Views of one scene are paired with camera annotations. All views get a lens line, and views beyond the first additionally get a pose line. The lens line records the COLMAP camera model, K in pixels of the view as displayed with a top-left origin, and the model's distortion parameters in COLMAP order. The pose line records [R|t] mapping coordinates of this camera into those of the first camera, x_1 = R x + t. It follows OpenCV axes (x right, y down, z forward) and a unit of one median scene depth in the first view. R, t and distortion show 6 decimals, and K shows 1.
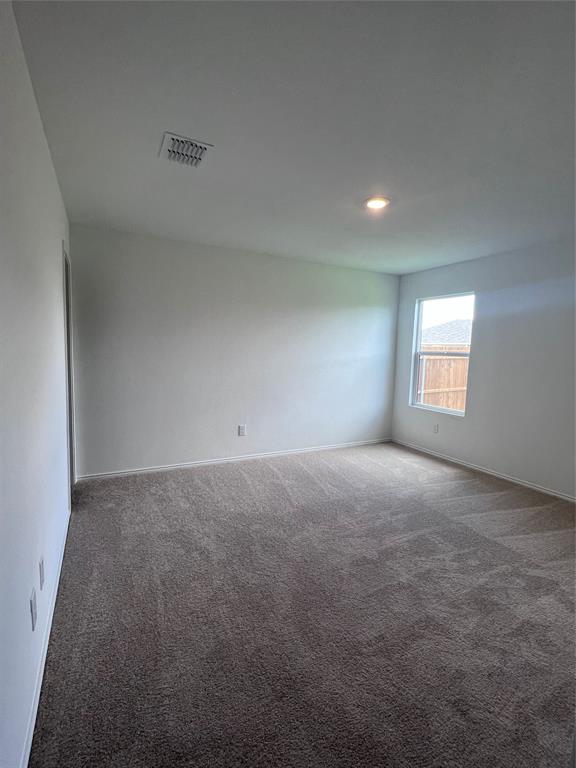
lens RADIAL K [[364.1, 0, 290.8], [0, 364.1, 385.8], [0, 0, 1]] dist [0.004304, 0.000140]
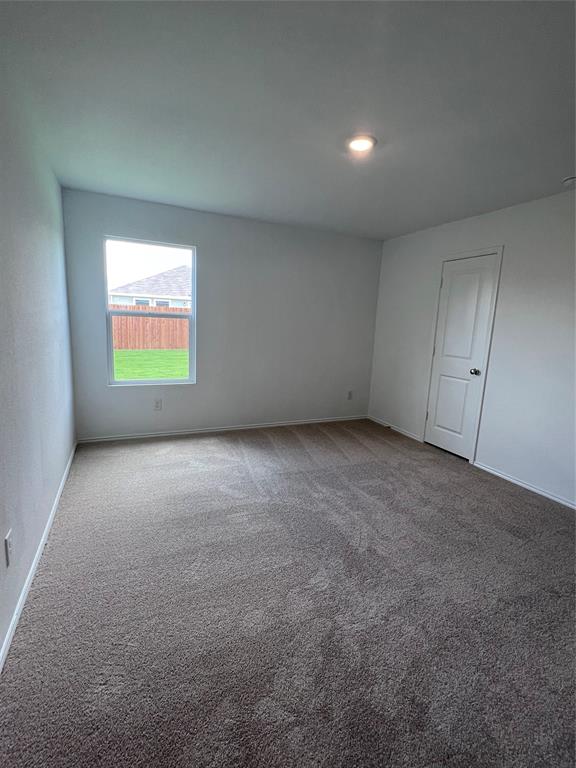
lens RADIAL K [[364.1, 0, 291.6], [0, 364.1, 381.4], [0, 0, 1]] dist [0.004304, 0.000140]
pose [[0.035719, -0.206536, 0.977787, -0.492151], [0.050114, 0.977550, 0.204655, -0.113901], [-0.998105, 0.041691, 0.045268, 0.802295]]
